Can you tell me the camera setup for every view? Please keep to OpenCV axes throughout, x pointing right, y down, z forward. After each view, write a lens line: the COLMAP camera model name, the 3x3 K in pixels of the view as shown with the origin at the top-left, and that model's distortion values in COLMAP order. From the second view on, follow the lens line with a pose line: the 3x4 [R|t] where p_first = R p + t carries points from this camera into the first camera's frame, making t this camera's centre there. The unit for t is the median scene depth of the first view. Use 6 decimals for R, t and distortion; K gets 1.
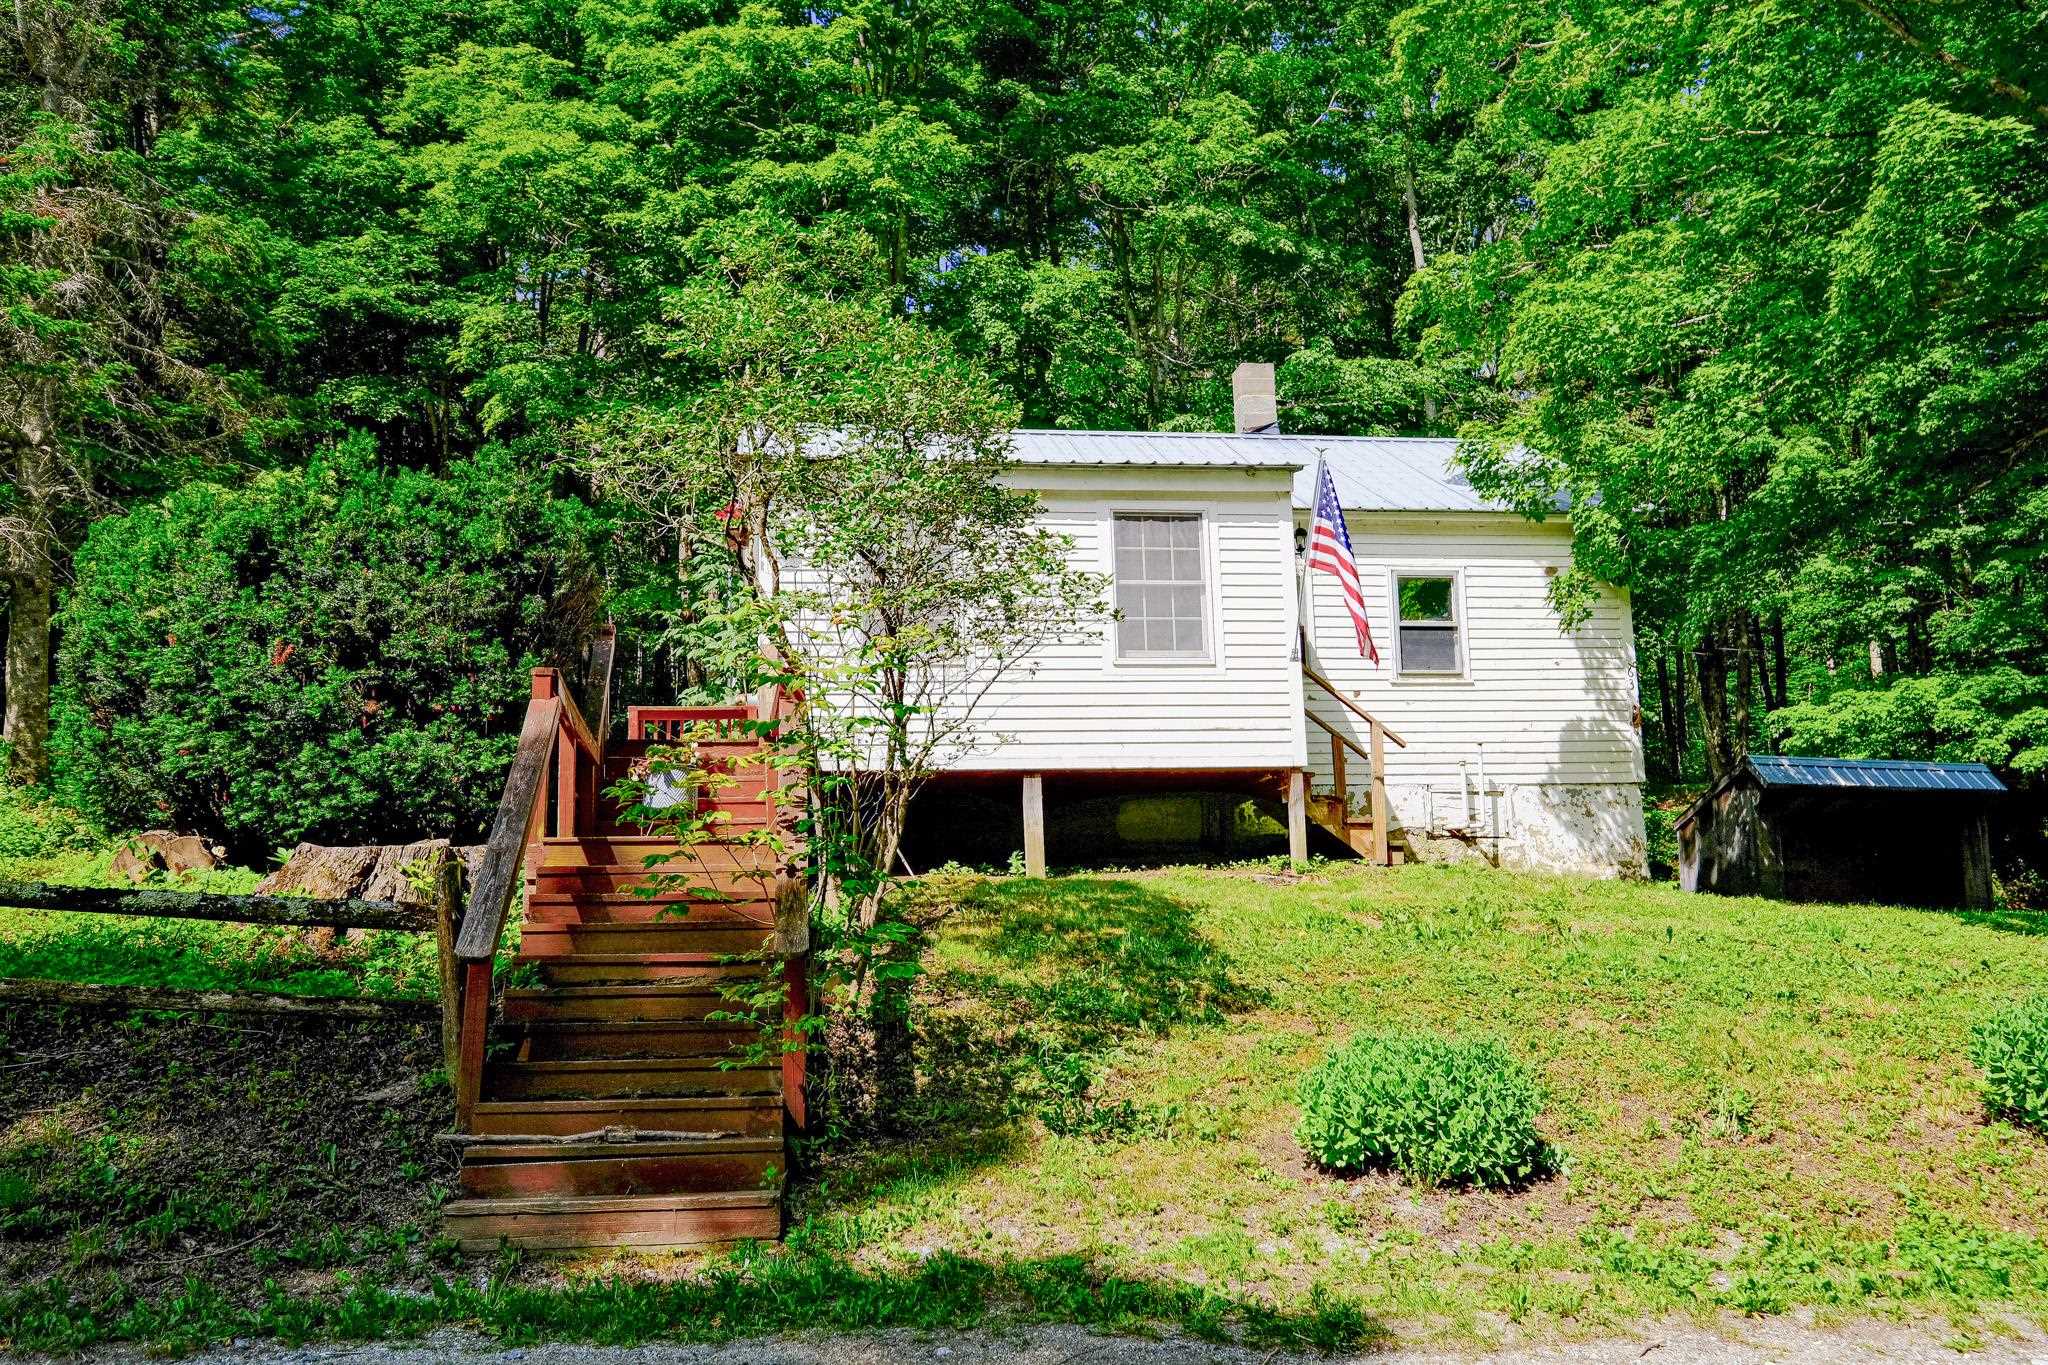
lens RADIAL K [[1746.1, 0, 1026.9], [0, 1746.1, 641.1], [0, 0, 1]] dist [0.012174, 0.000671]
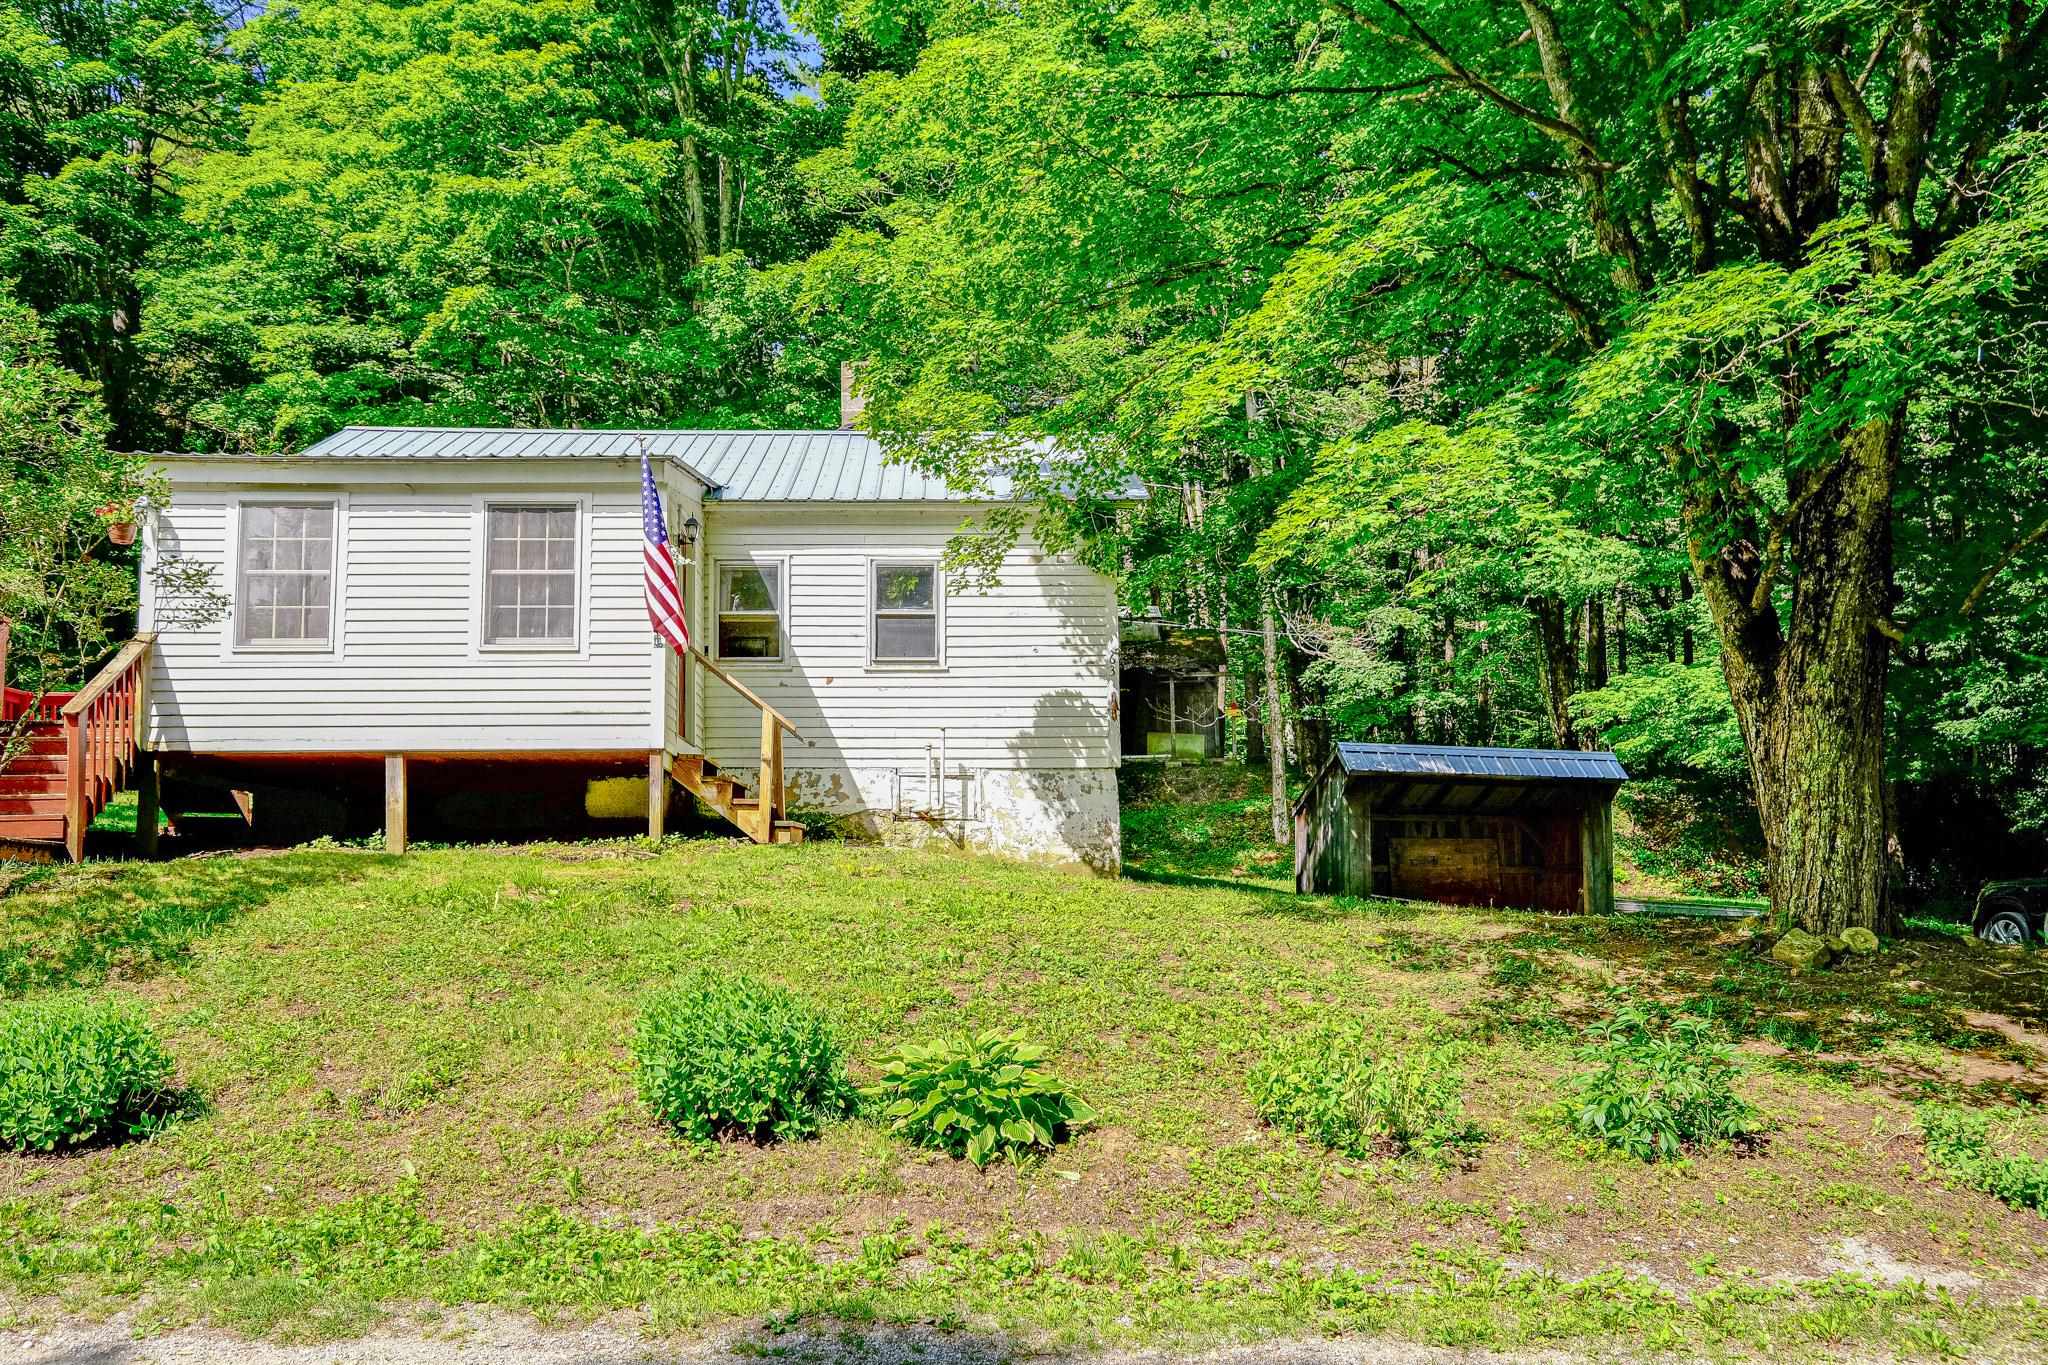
lens RADIAL K [[1624.5, 0, 1024.0], [0, 1624.5, 682.5], [0, 0, 1]] dist [0.001234, 0.000185]
pose [[0.995777, 0.000953, -0.091805, 0.541344], [0.001335, 0.999690, 0.024859, 0.010675], [0.091800, -0.024876, 0.995467, 0.072167]]
